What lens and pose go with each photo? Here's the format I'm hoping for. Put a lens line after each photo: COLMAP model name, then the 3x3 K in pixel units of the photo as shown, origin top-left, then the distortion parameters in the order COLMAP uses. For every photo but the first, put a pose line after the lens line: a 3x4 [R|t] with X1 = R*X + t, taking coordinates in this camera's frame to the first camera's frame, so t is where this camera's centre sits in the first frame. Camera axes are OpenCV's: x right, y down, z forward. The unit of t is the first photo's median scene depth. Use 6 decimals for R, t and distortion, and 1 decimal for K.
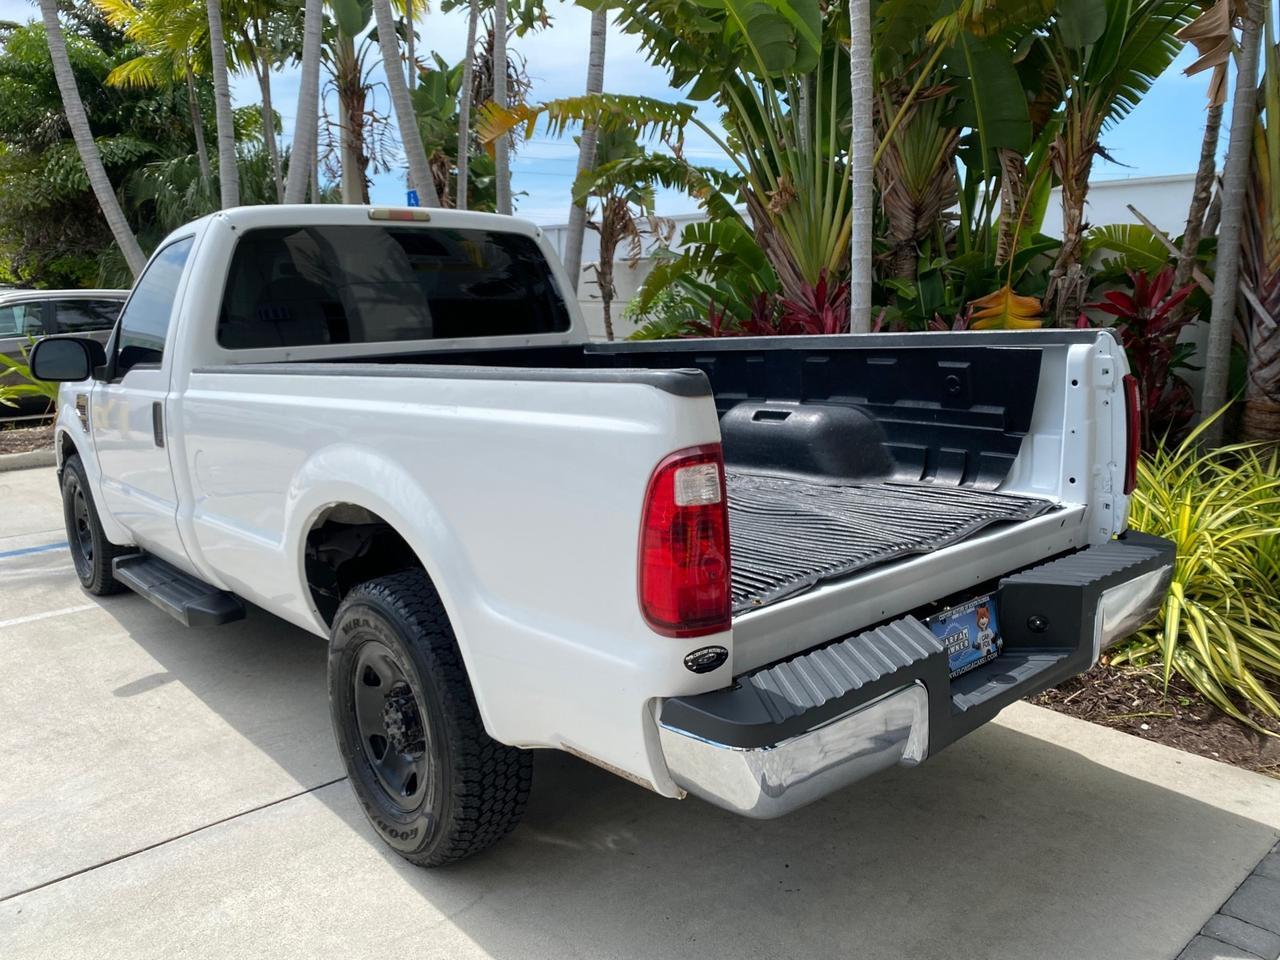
lens RADIAL K [[988.1, 0, 640.1], [0, 988.1, 477.8], [0, 0, 1]] dist [0.027948, -0.031341]
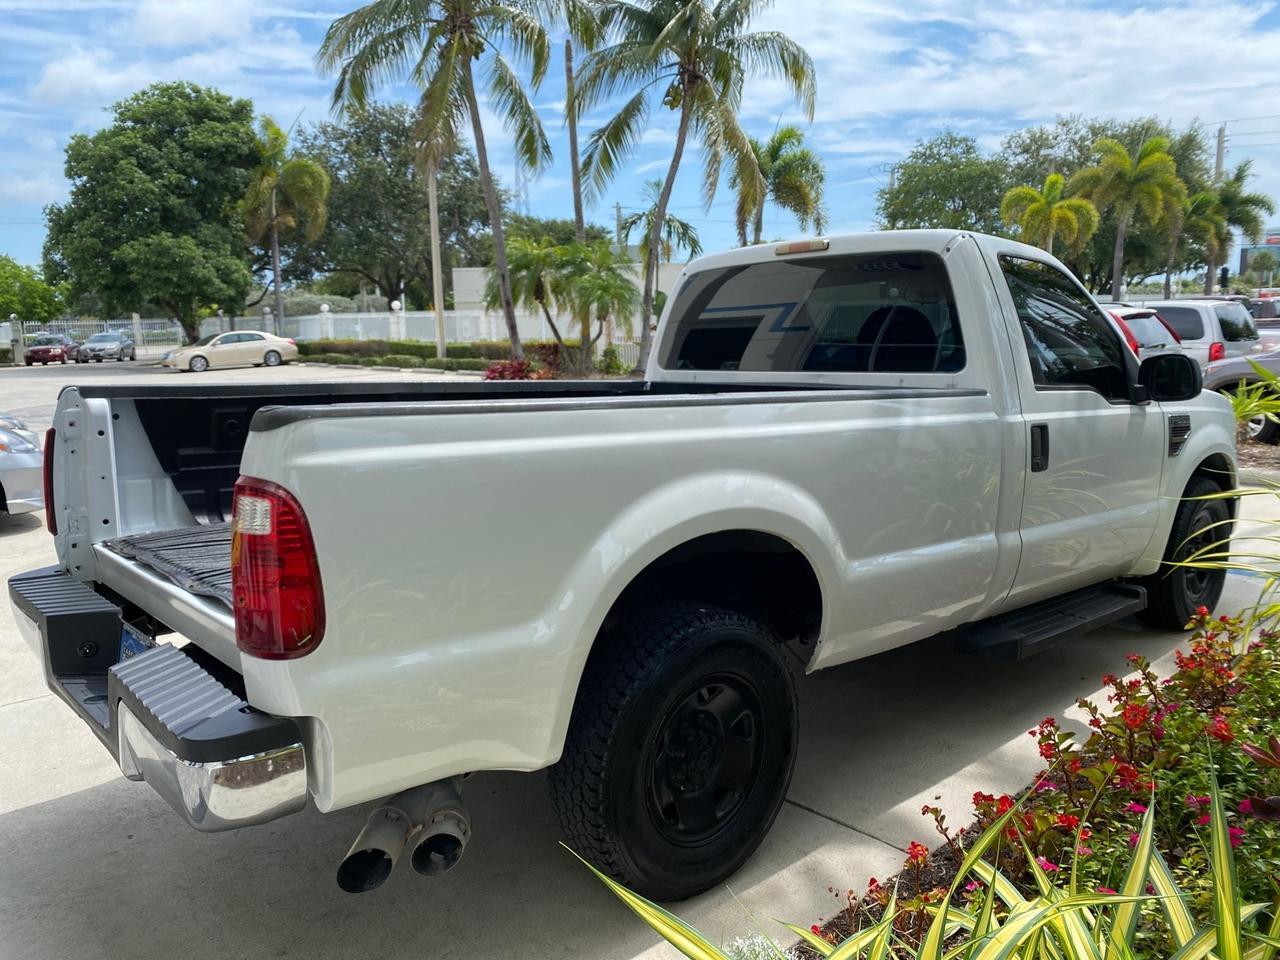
lens RADIAL K [[988.1, 0, 636.7], [0, 988.1, 479.5], [0, 0, 1]] dist [0.027948, -0.031341]
pose [[0.032475, 0.164451, -0.985851, 0.840142], [-0.161343, 0.974297, 0.157209, -0.180265], [0.986364, 0.153955, 0.058173, 0.880934]]
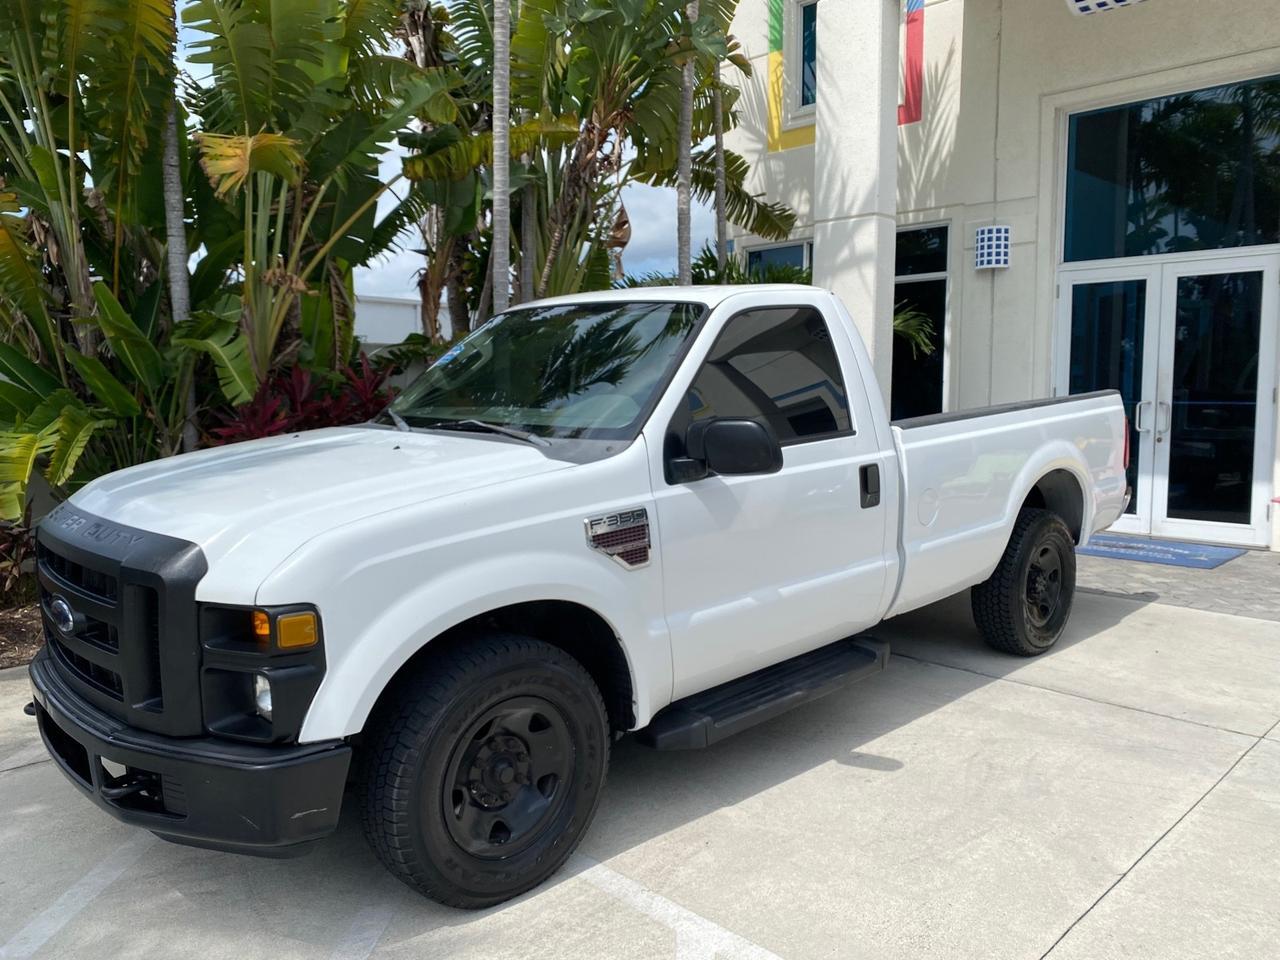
lens RADIAL K [[988.1, 0, 642.7], [0, 988.1, 476.4], [0, 0, 1]] dist [0.027948, -0.031341]
pose [[-0.049155, -0.087375, 0.994962, -1.492332], [0.190650, 0.977029, 0.095219, -0.206028], [-0.980427, 0.194370, -0.031368, 1.252155]]
